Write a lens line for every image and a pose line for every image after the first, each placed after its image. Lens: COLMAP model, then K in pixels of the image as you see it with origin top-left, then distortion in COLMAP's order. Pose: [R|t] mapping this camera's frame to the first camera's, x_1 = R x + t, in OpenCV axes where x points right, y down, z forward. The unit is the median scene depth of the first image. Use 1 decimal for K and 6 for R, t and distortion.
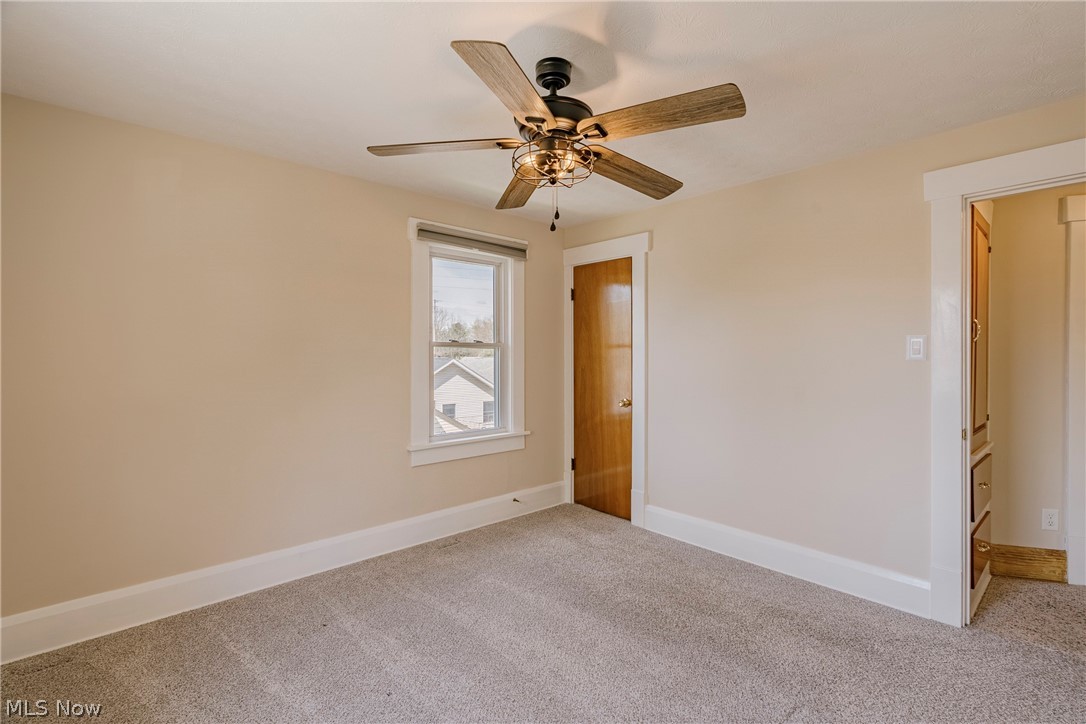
lens RADIAL K [[498.1, 0, 540.4], [0, 498.1, 358.7], [0, 0, 1]] dist [-0.003414, 0.000408]
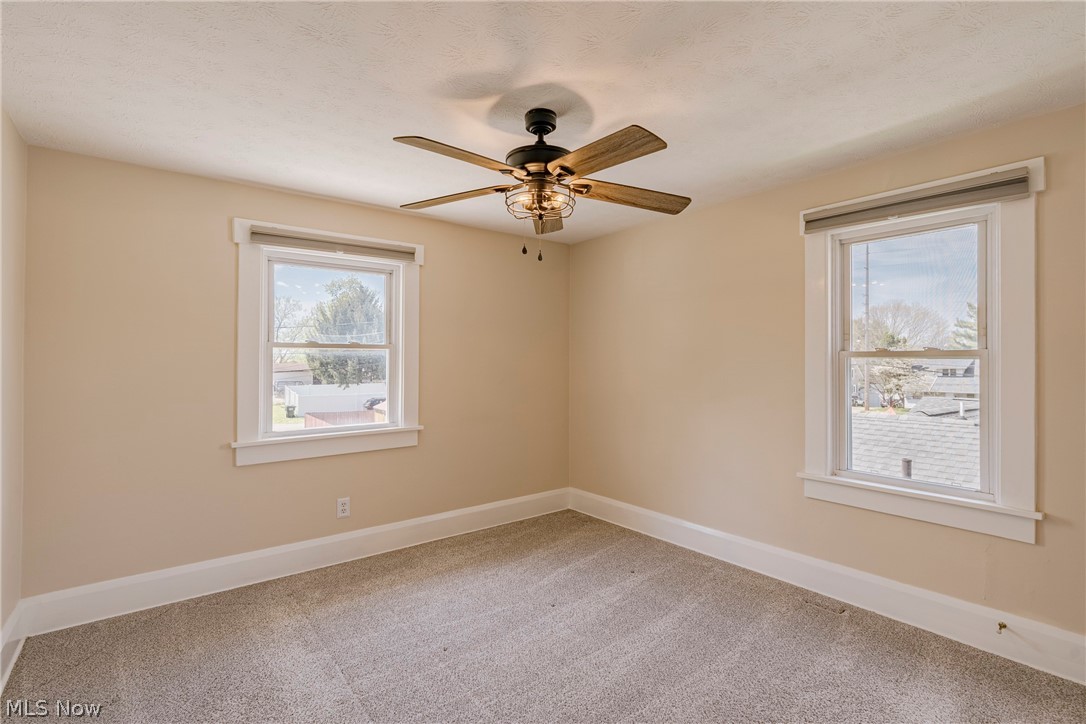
lens RADIAL K [[498.1, 0, 540.4], [0, 498.1, 358.7], [0, 0, 1]] dist [-0.003414, 0.000408]
pose [[-0.064349, -0.005558, -0.997912, 0.646425], [-0.010704, 0.999931, -0.004879, -0.013971], [0.997870, 0.010367, -0.064405, 0.601018]]
